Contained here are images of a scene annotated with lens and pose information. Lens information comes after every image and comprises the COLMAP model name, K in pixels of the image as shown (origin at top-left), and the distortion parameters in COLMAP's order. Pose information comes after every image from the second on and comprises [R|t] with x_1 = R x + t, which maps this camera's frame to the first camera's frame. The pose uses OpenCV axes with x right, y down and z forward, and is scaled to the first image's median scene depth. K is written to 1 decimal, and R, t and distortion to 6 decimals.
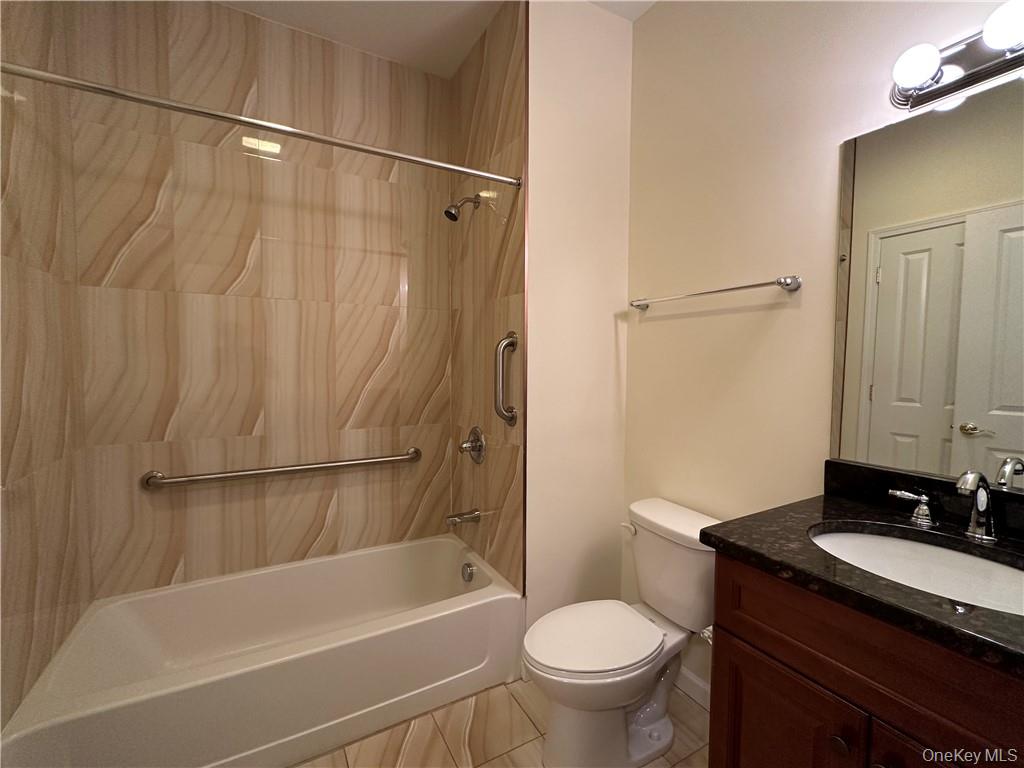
lens RADIAL K [[446.2, 0, 505.1], [0, 446.2, 386.0], [0, 0, 1]] dist [0.003368, 0.000427]
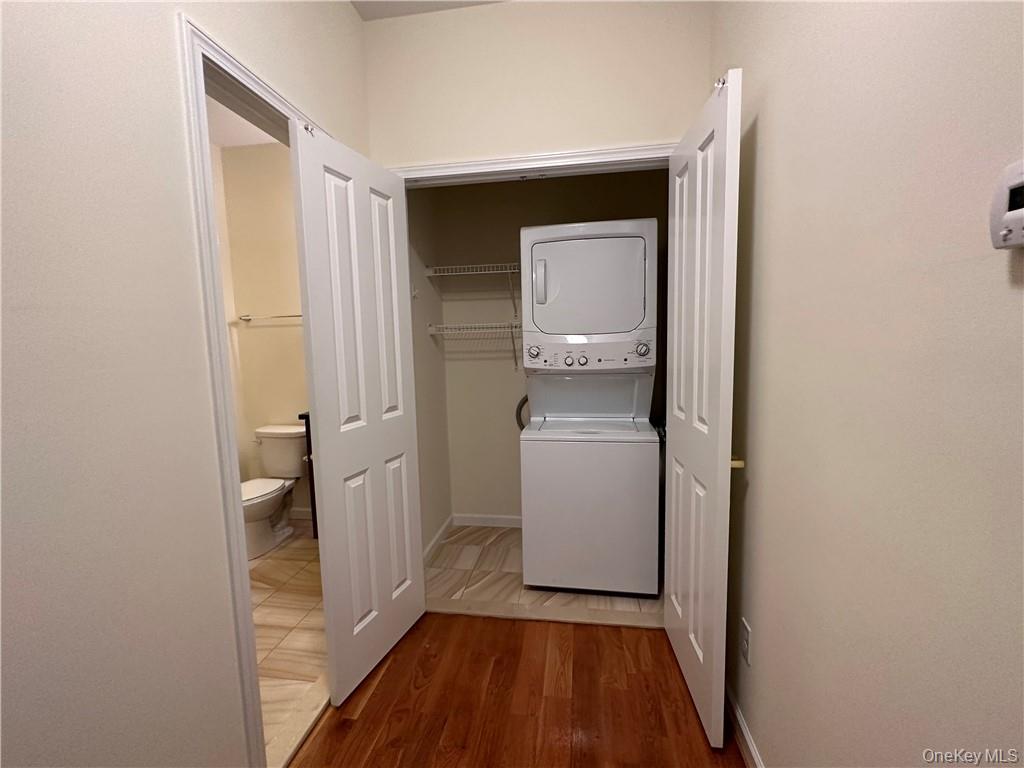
lens RADIAL K [[446.2, 0, 505.1], [0, 446.2, 386.0], [0, 0, 1]] dist [0.003368, 0.000427]
pose [[0.614715, -0.102470, 0.782065, -0.483267], [0.072697, 0.994665, 0.073184, 0.026100], [-0.785392, 0.011867, 0.618885, -0.898112]]
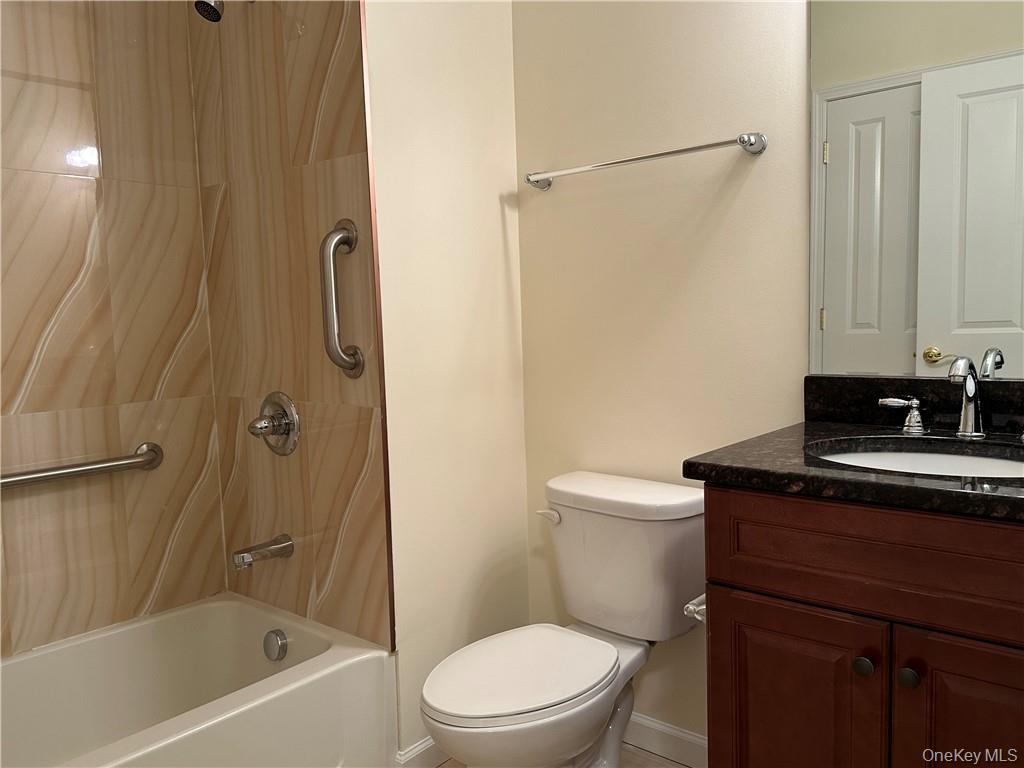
lens RADIAL K [[797.8, 0, 512.0], [0, 797.8, 384.0], [0, 0, 1]] dist [0.118534, -0.172994]
pose [[0.939381, -0.062421, 0.337144, -0.155445], [0.052596, 0.997885, 0.038208, 0.069712], [-0.338816, -0.018159, 0.940677, -0.092846]]
